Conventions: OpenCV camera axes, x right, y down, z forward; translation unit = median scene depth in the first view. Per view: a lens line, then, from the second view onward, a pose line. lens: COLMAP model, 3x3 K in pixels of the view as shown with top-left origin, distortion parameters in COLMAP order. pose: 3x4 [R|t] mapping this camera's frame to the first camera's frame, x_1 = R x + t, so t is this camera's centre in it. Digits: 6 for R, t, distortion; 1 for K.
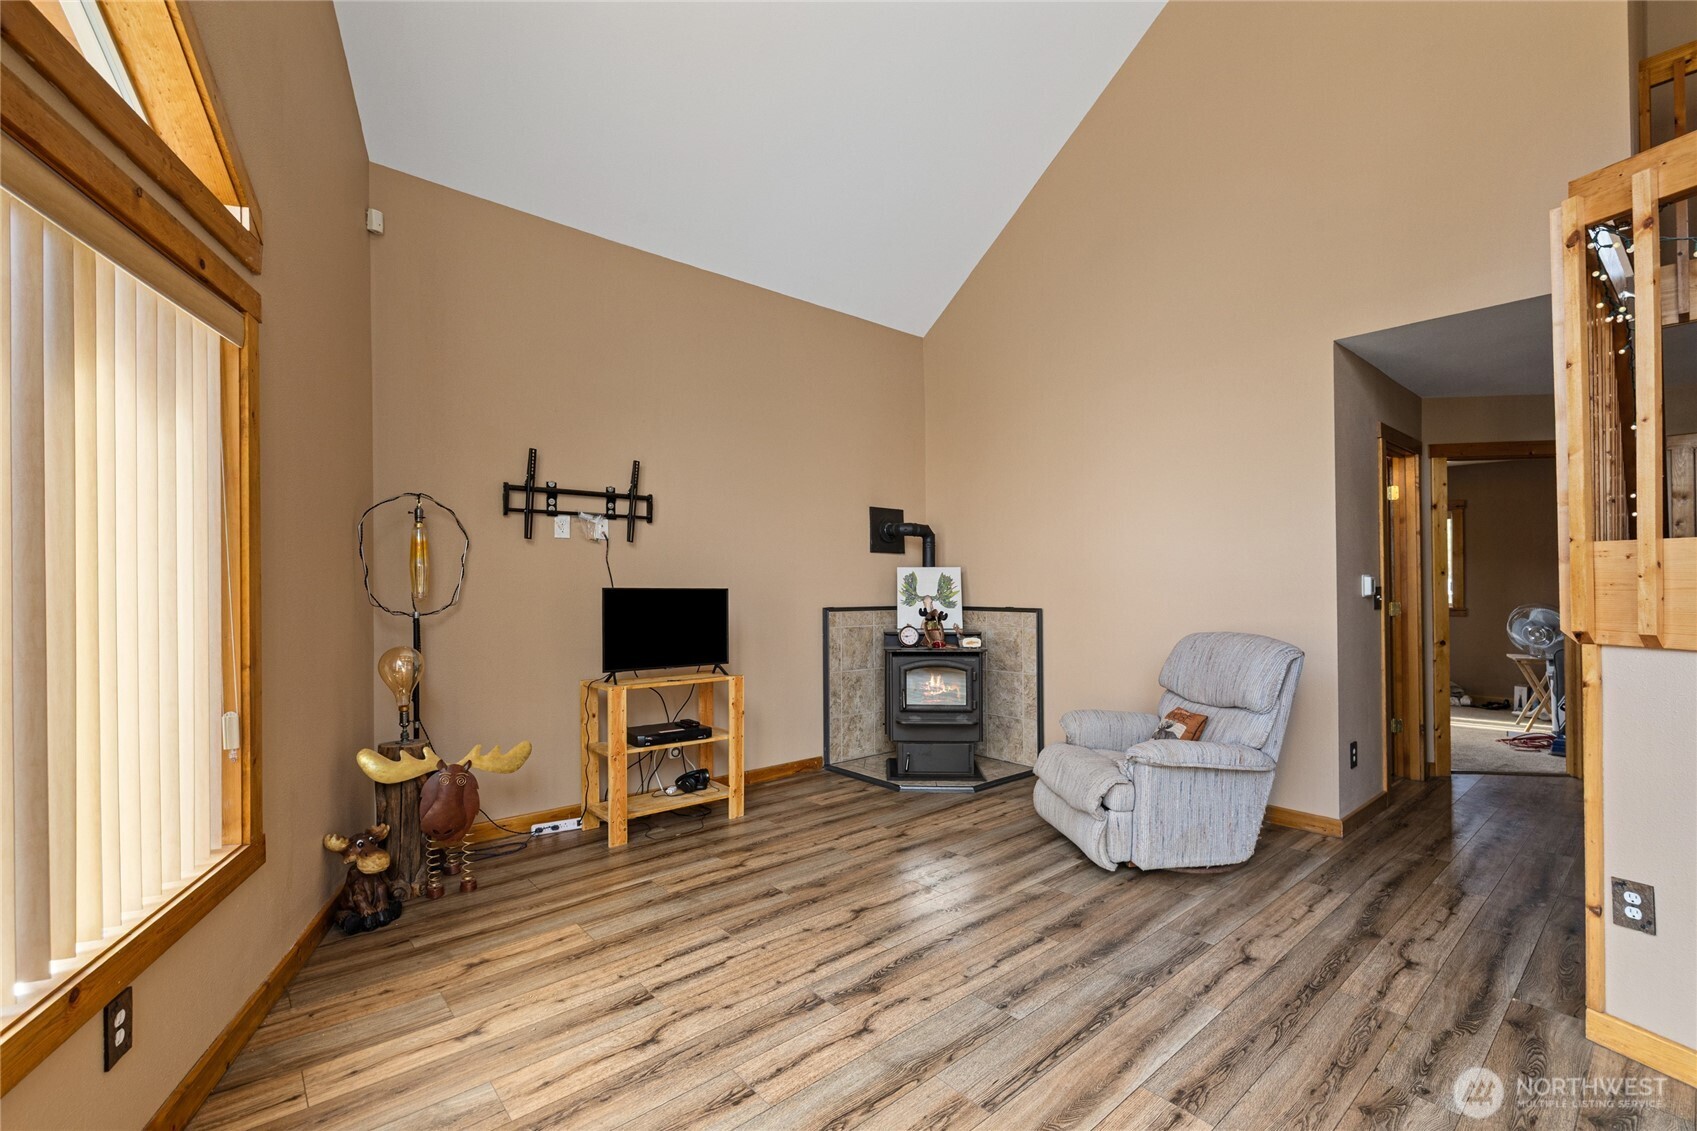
lens RADIAL K [[748.0, 0, 857.6], [0, 748.0, 578.3], [0, 0, 1]] dist [0.001819, 0.000288]
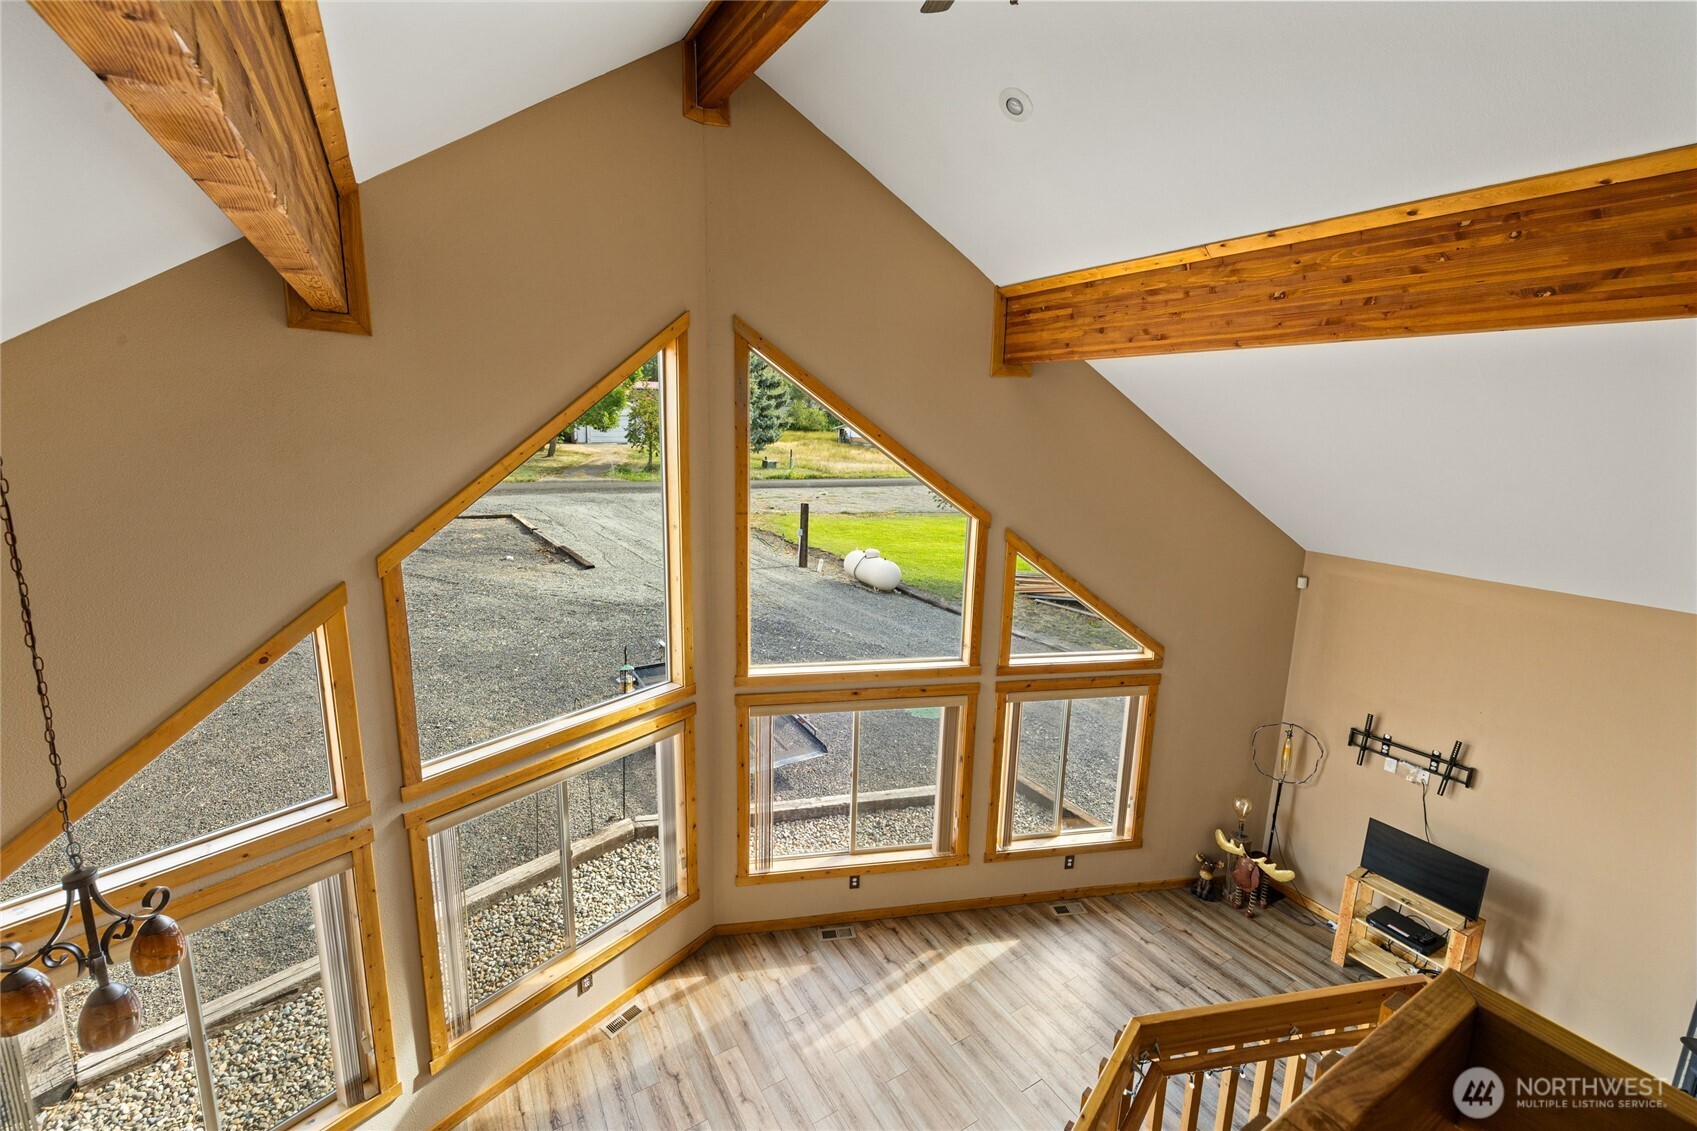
lens RADIAL K [[720.3, 0, 845.3], [0, 720.3, 560.4], [0, 0, 1]] dist [0.003662, -0.000406]
pose [[-0.206047, 0.184911, -0.960912, 1.201903], [-0.014810, 0.981282, 0.192007, -0.763990], [0.978430, 0.053793, -0.199452, 0.186597]]
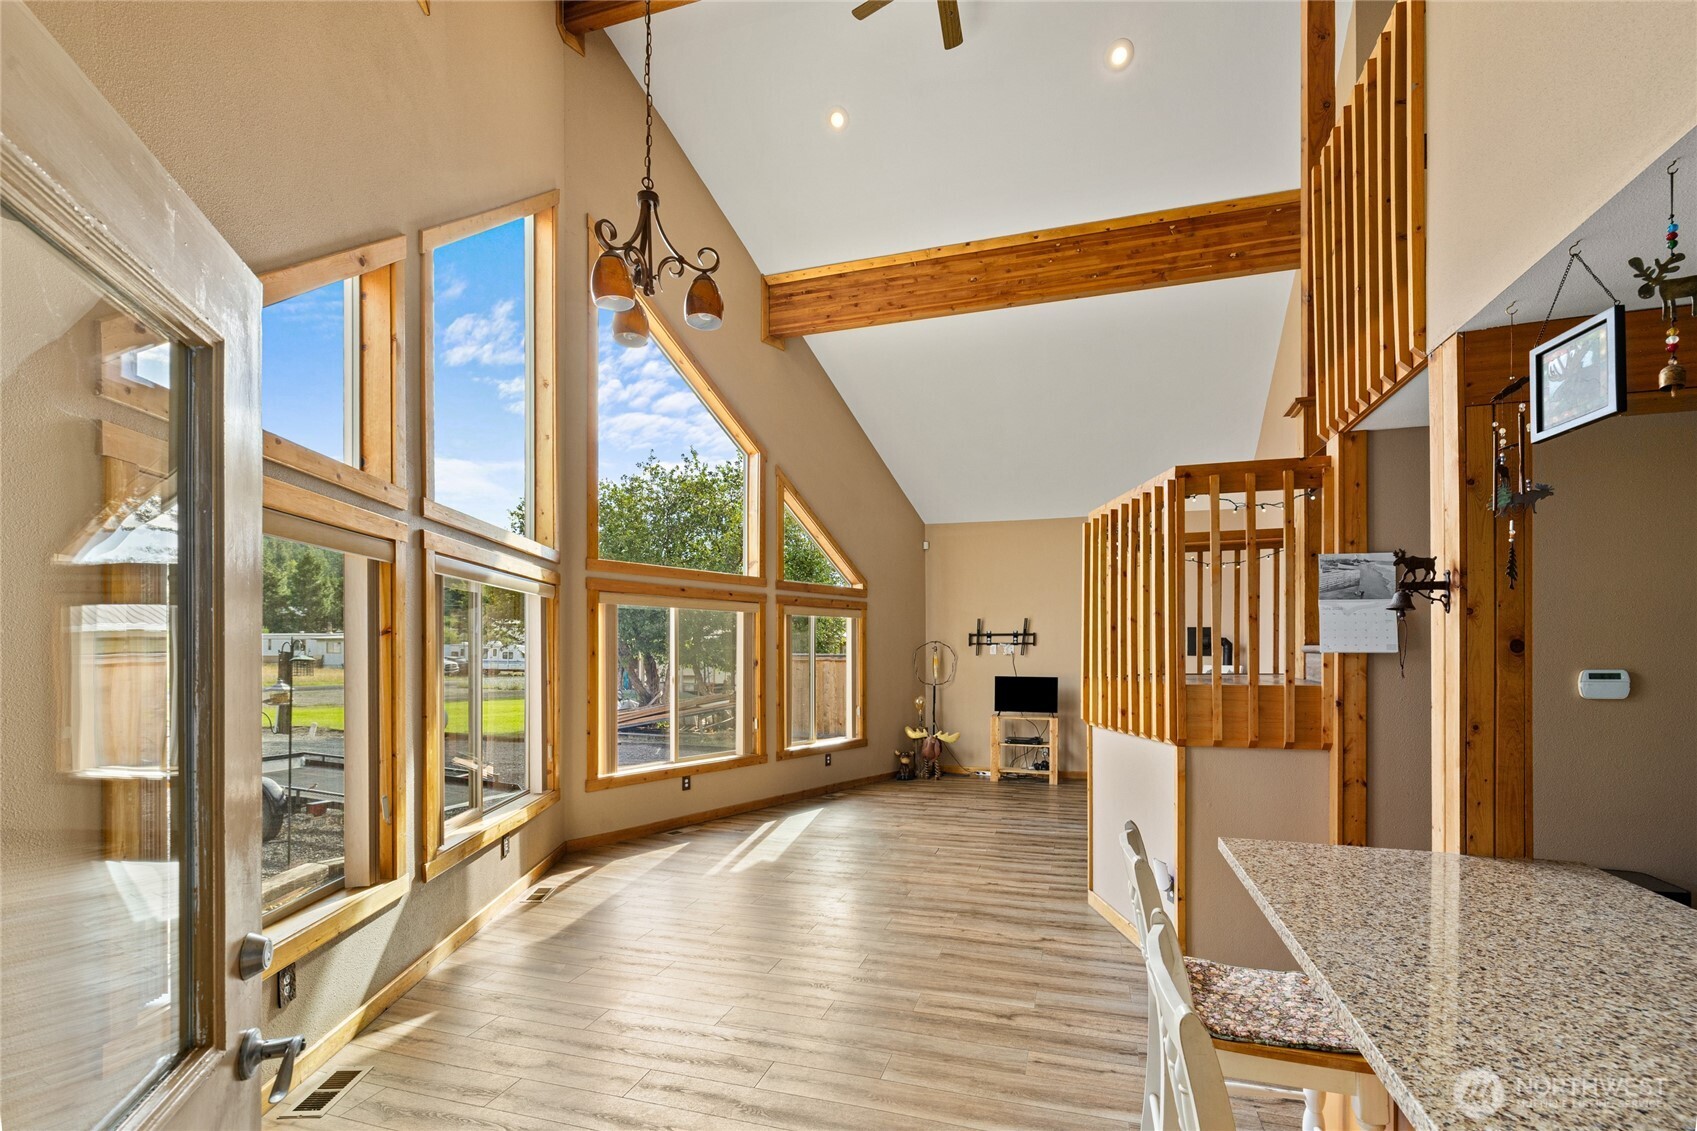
lens RADIAL K [[748.0, 0, 859.0], [0, 748.0, 655.6], [0, 0, 1]] dist [0.001819, 0.000288]
pose [[0.500349, 0.006619, -0.865798, 1.484899], [0.009669, 0.999866, 0.013232, -0.086782], [0.865770, -0.014993, 0.500218, -0.573309]]
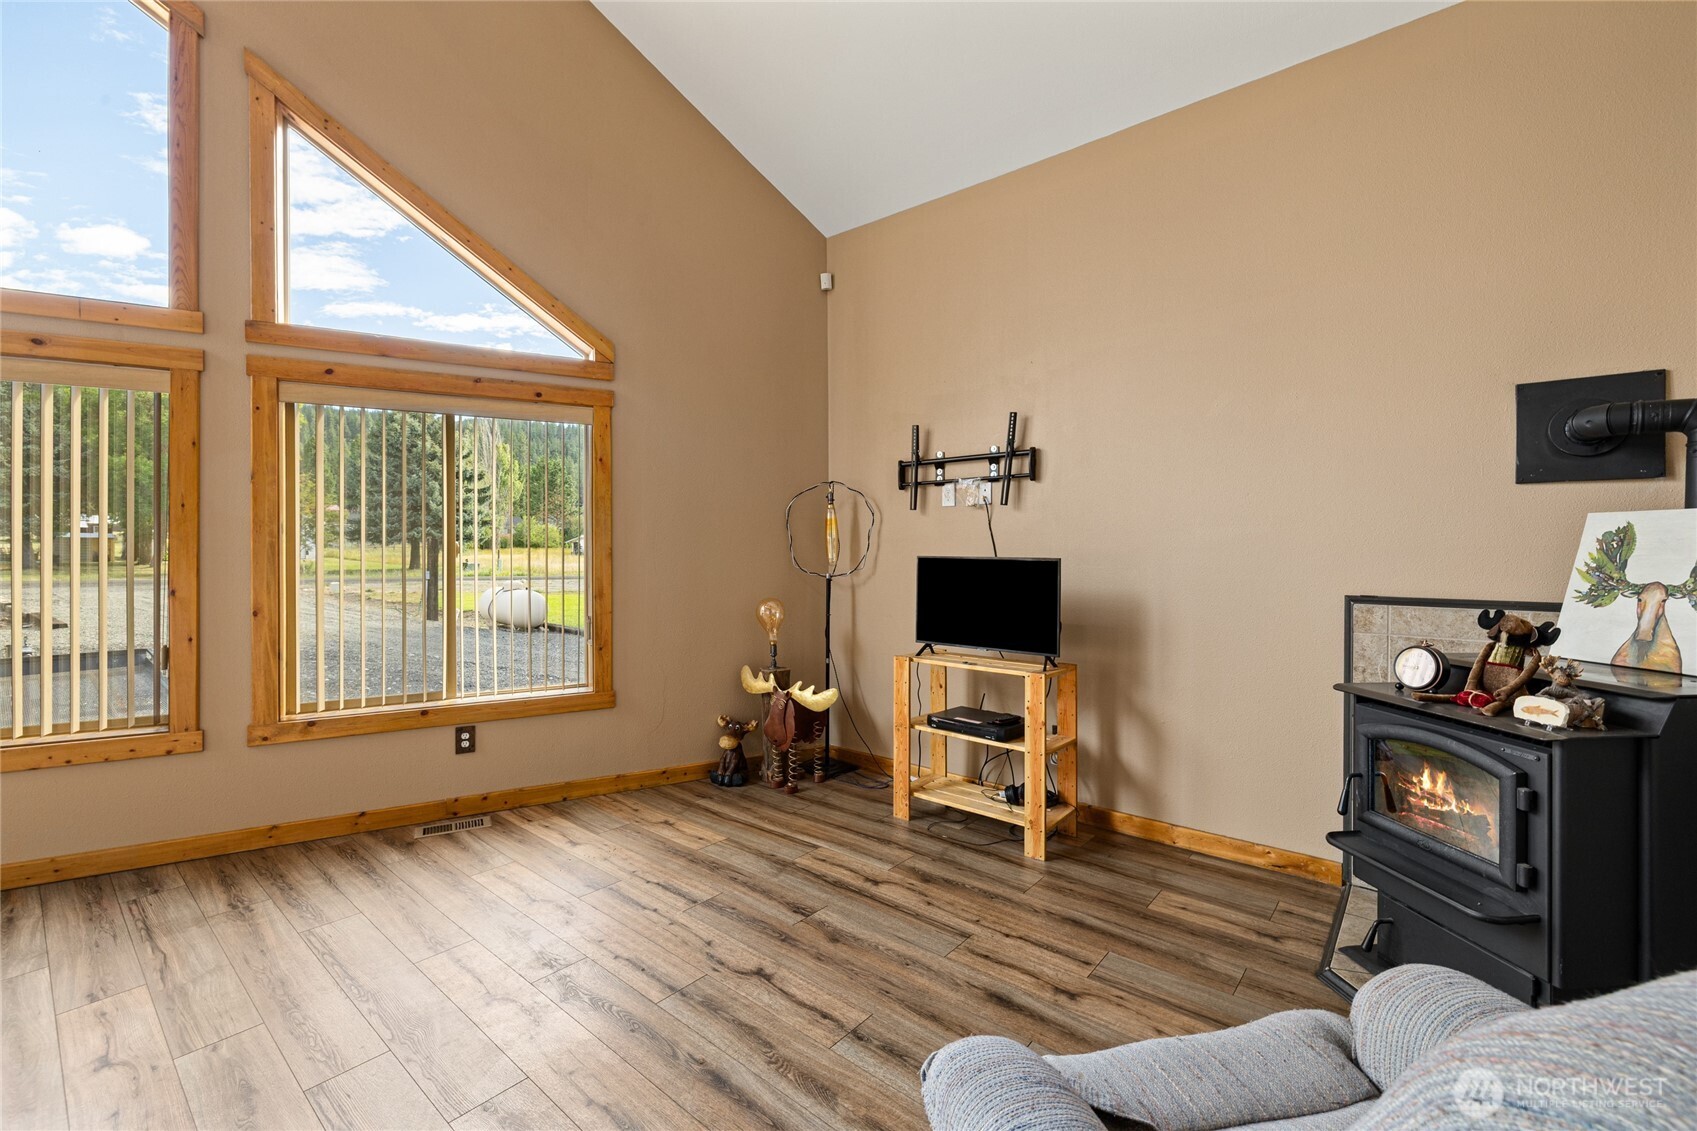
lens RADIAL K [[748.0, 0, 857.7], [0, 748.0, 544.3], [0, 0, 1]] dist [0.001819, 0.000288]
pose [[0.124607, -0.004399, -0.992196, 0.607097], [0.011923, 0.999925, -0.002935, -0.001124], [0.992135, -0.011464, 0.124650, 0.769661]]
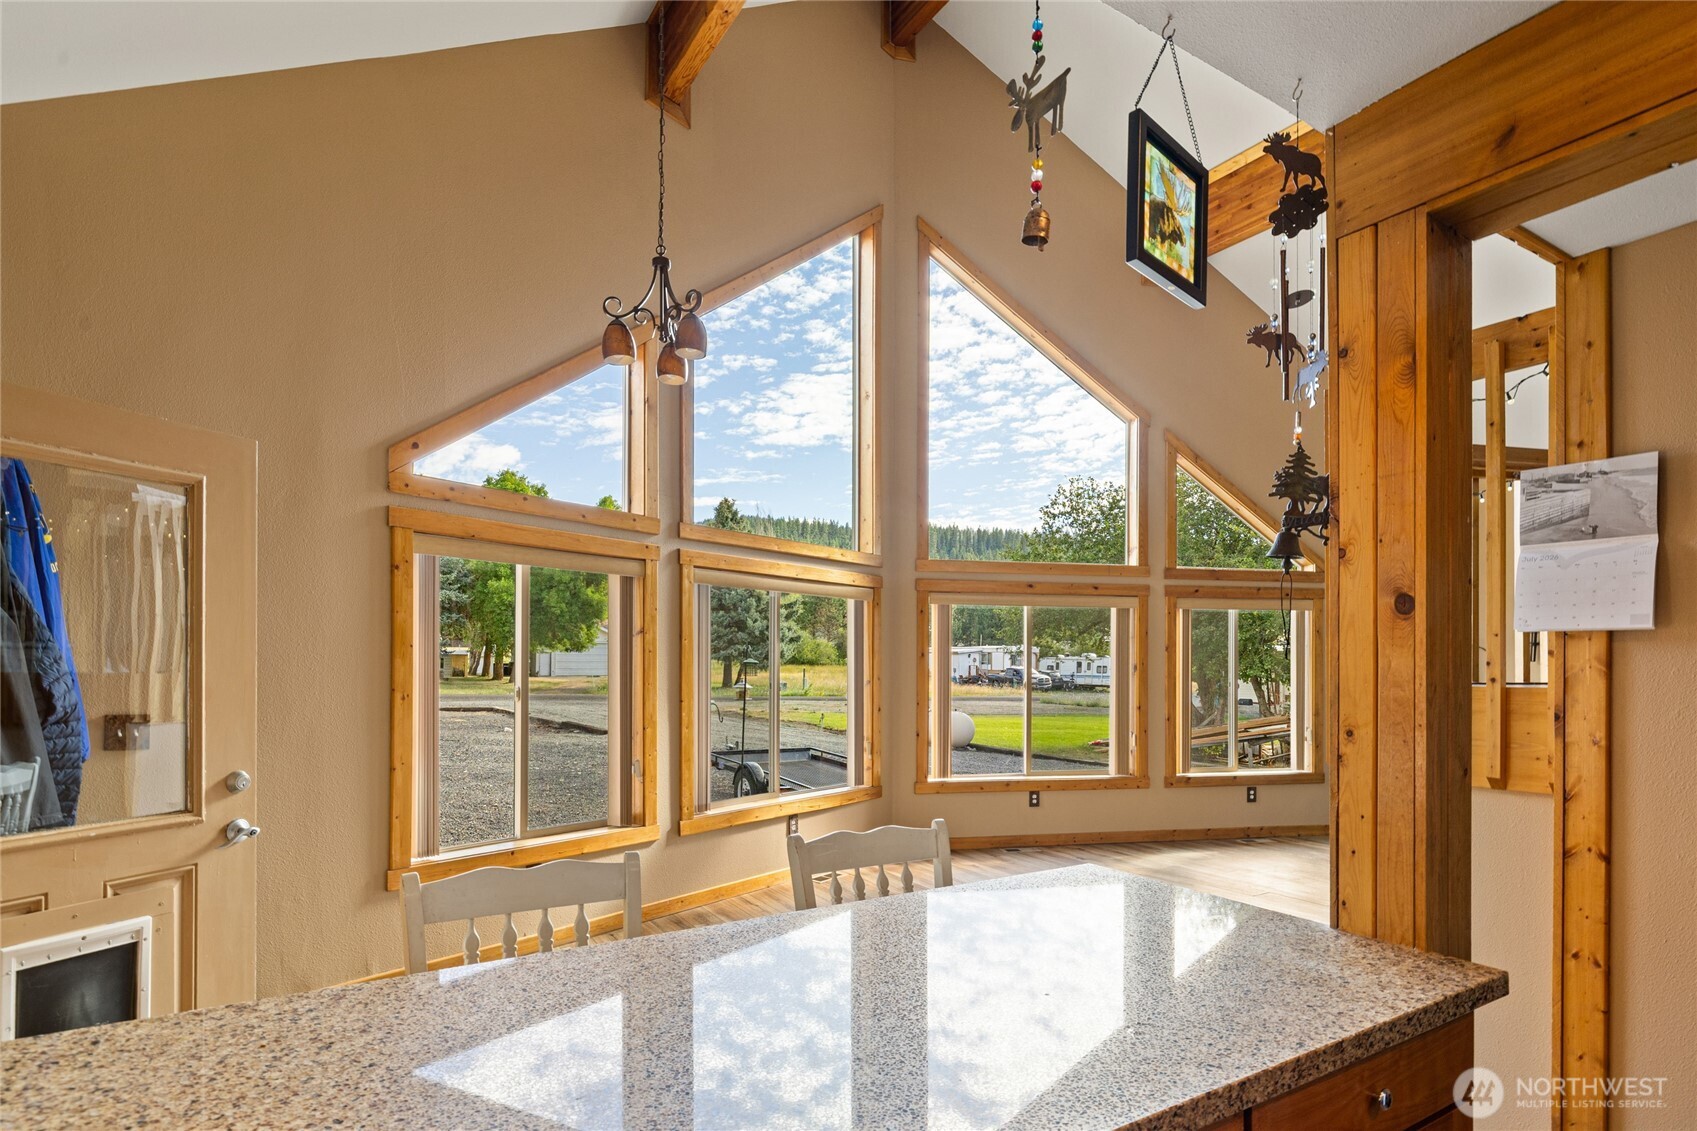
lens RADIAL K [[893.0, 0, 876.6], [0, 893.0, 665.5], [0, 0, 1]] dist [0.000108, 0.000914]
pose [[-0.179206, 0.002423, -0.983809, 1.688646], [0.009280, 0.999957, 0.000772, -0.057118], [0.983768, -0.008992, -0.179221, -0.055667]]
